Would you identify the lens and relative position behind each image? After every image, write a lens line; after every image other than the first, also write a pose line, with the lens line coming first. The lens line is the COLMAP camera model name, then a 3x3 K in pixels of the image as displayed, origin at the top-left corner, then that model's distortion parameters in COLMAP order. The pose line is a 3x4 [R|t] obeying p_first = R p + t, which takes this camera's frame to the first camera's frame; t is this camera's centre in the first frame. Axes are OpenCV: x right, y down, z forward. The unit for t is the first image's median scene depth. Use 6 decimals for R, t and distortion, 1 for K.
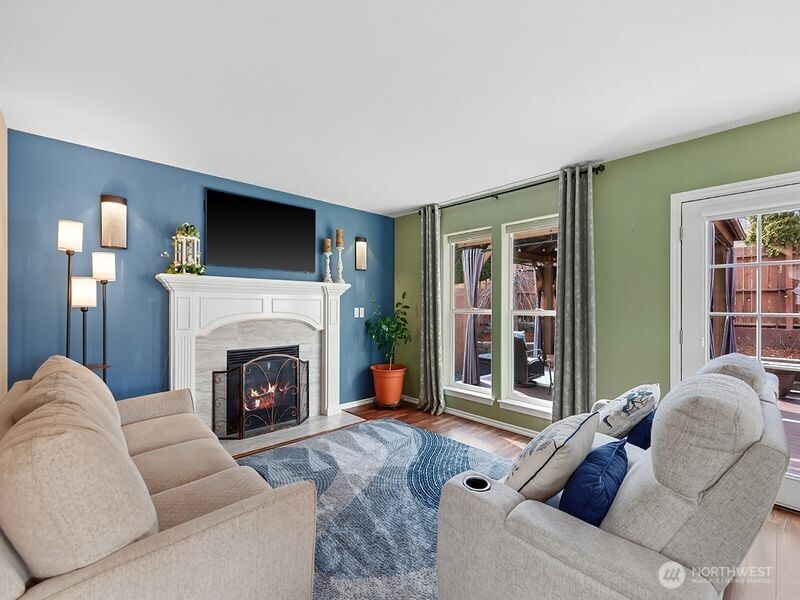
lens RADIAL K [[349.4, 0, 401.0], [0, 349.4, 303.4], [0, 0, 1]] dist [0.001417, 0.002977]
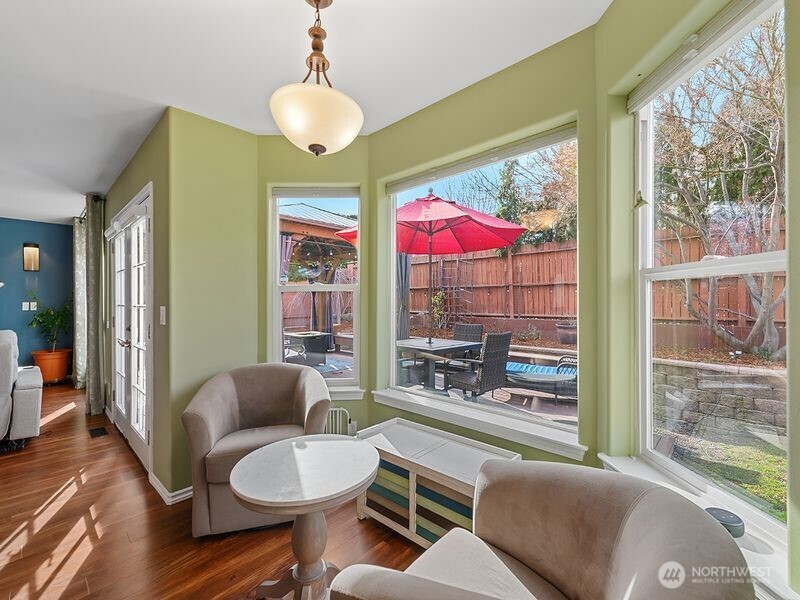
lens RADIAL K [[349.4, 0, 405.3], [0, 349.4, 302.1], [0, 0, 1]] dist [0.001417, 0.002977]
pose [[0.996092, -0.009900, 0.087762, 1.271645], [0.009336, 0.999933, 0.006835, 0.018785], [-0.087824, -0.005989, 0.996118, -0.377868]]
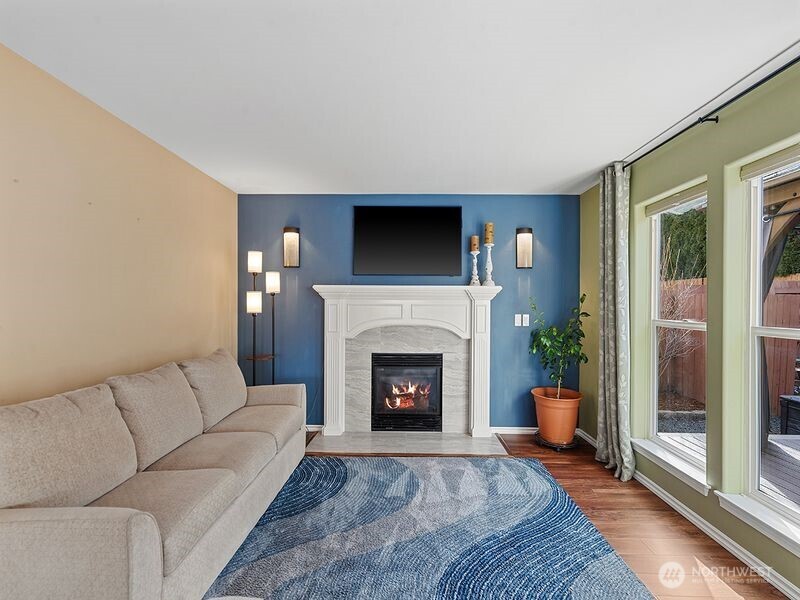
lens RADIAL K [[349.4, 0, 404.2], [0, 349.4, 302.4], [0, 0, 1]] dist [0.001417, 0.002977]
pose [[0.727493, -0.004702, -0.686099, 0.289646], [0.002763, 0.999988, -0.003923, -0.015483], [0.686109, 0.000958, 0.727498, 0.258090]]
